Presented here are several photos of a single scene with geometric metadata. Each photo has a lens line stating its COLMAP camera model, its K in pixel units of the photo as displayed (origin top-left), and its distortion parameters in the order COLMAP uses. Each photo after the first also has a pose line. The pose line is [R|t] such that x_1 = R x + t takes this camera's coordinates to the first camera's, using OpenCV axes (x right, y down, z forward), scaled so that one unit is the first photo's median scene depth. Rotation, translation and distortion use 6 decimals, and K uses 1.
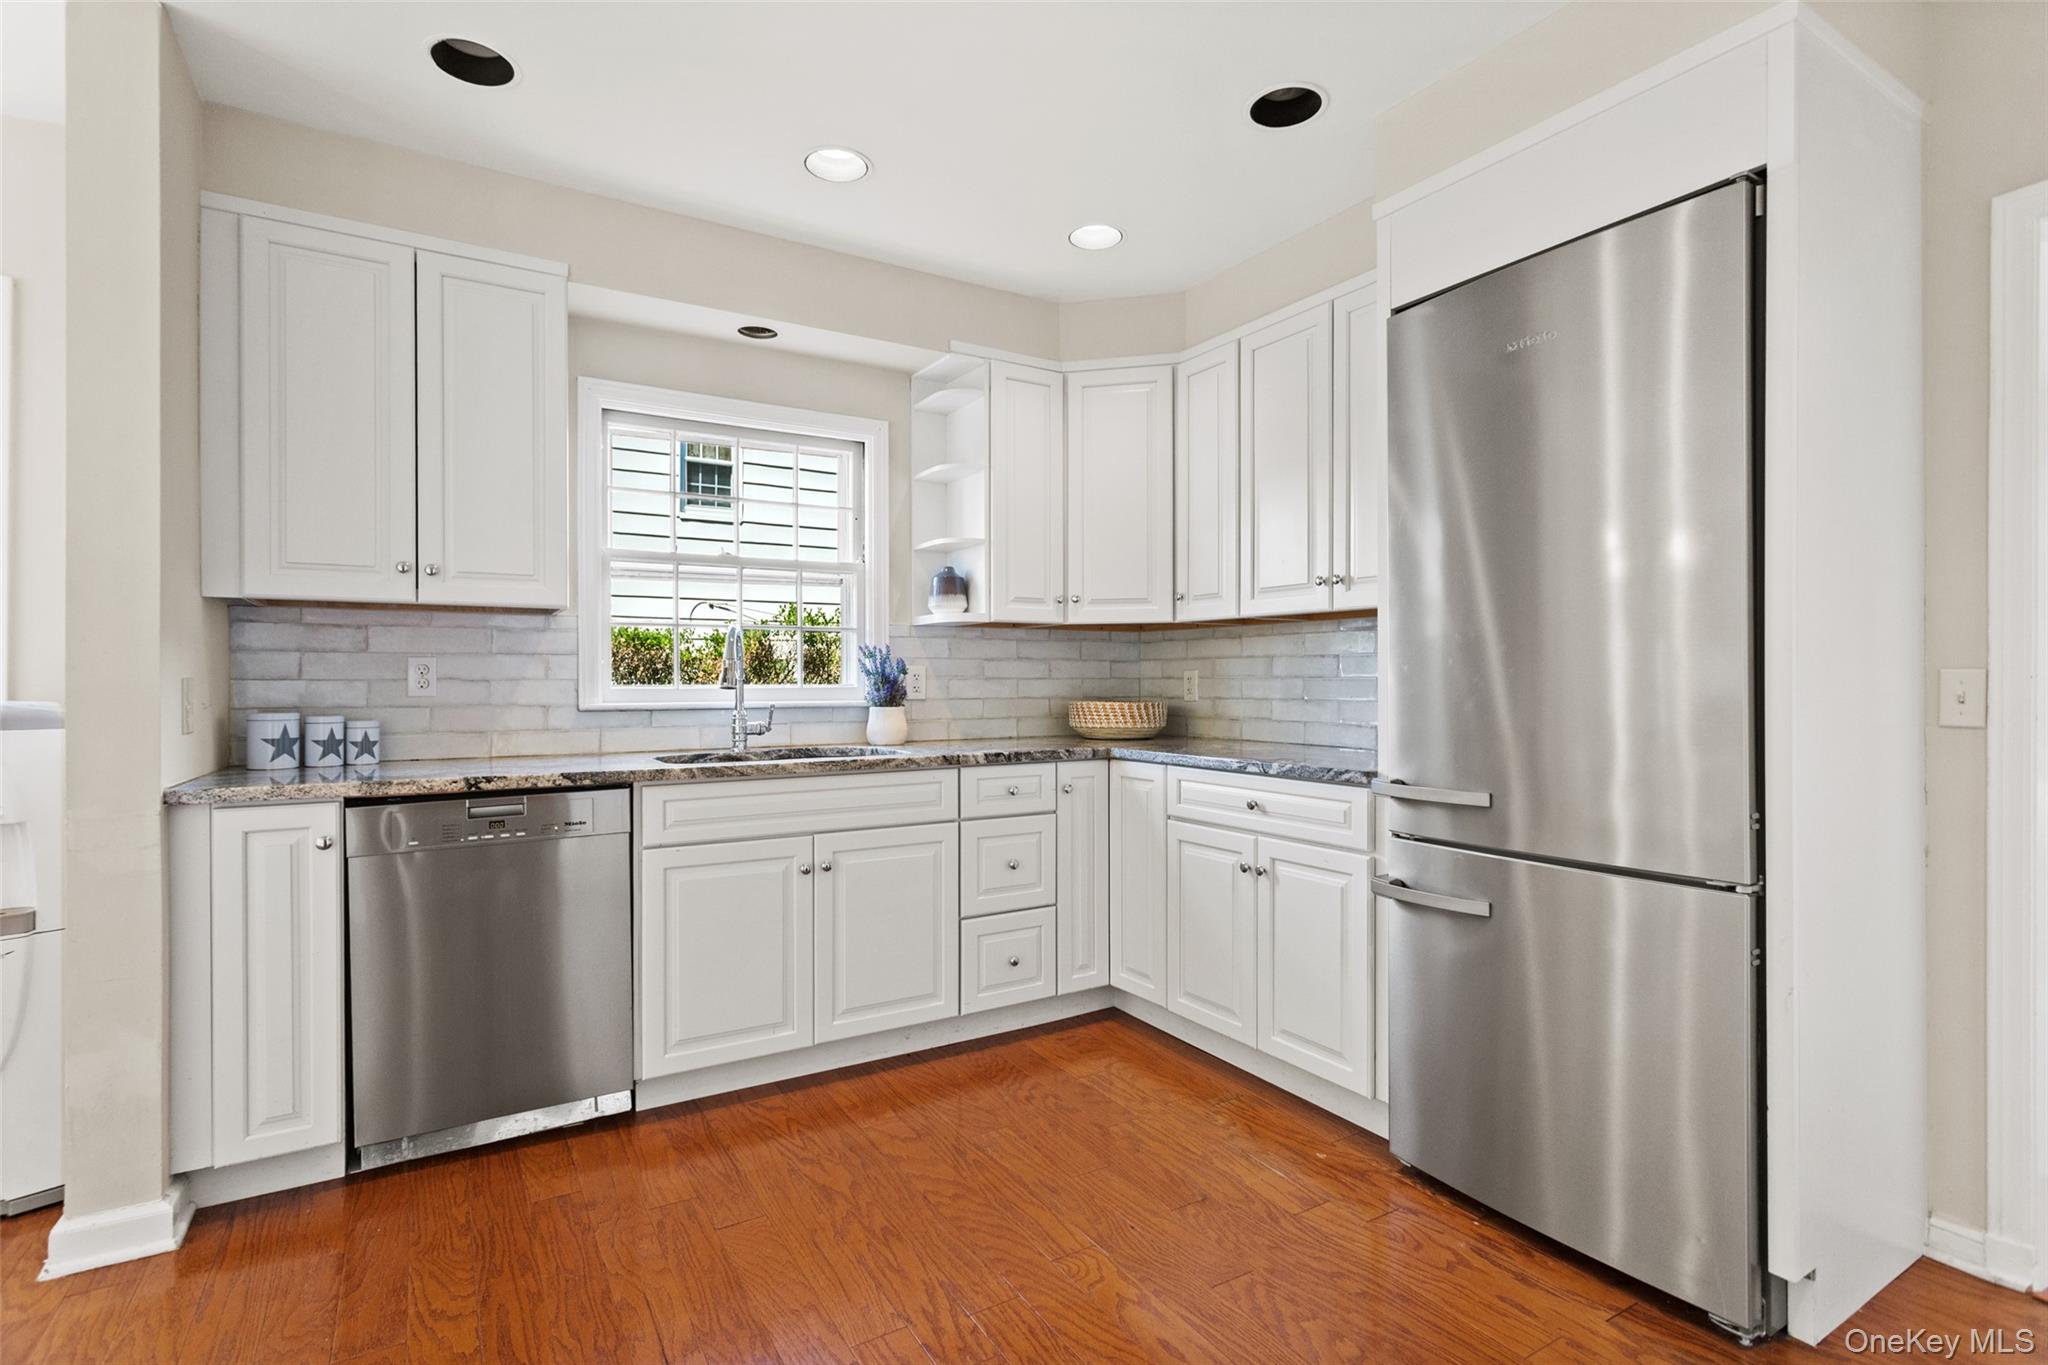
lens RADIAL K [[976.5, 0, 1019.1], [0, 976.5, 676.6], [0, 0, 1]] dist [0.000789, 0.000571]
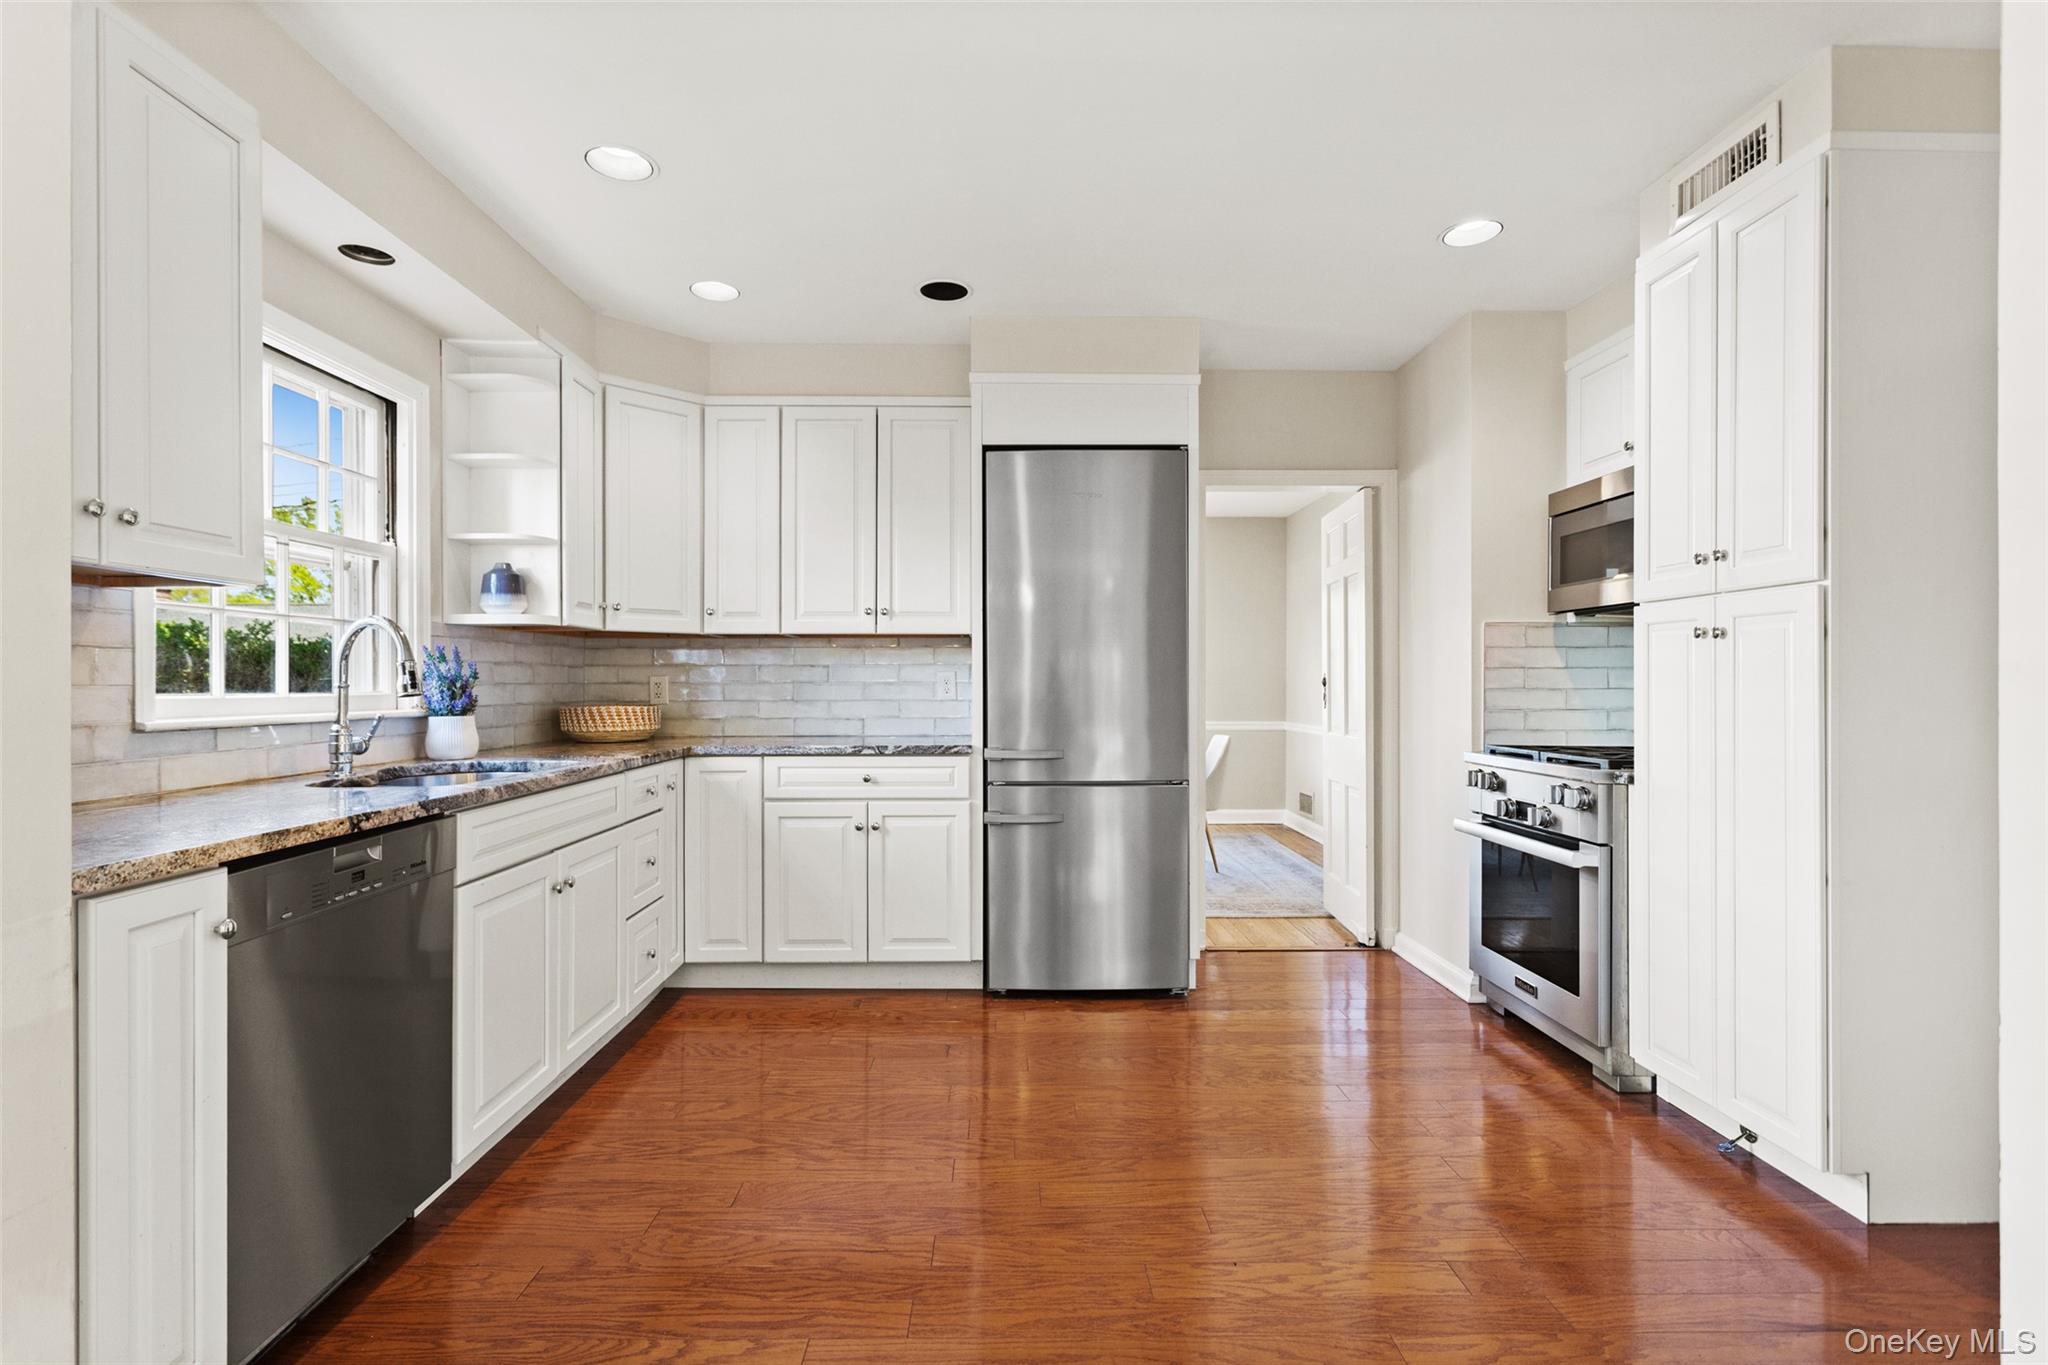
lens RADIAL K [[976.5, 0, 1001.9], [0, 976.5, 686.5], [0, 0, 1]] dist [0.000789, 0.000571]
pose [[0.518211, -0.002890, 0.855248, -0.668464], [-0.000898, 0.999992, 0.003923, 0.000546], [-0.855253, -0.002801, 0.518204, 0.129857]]
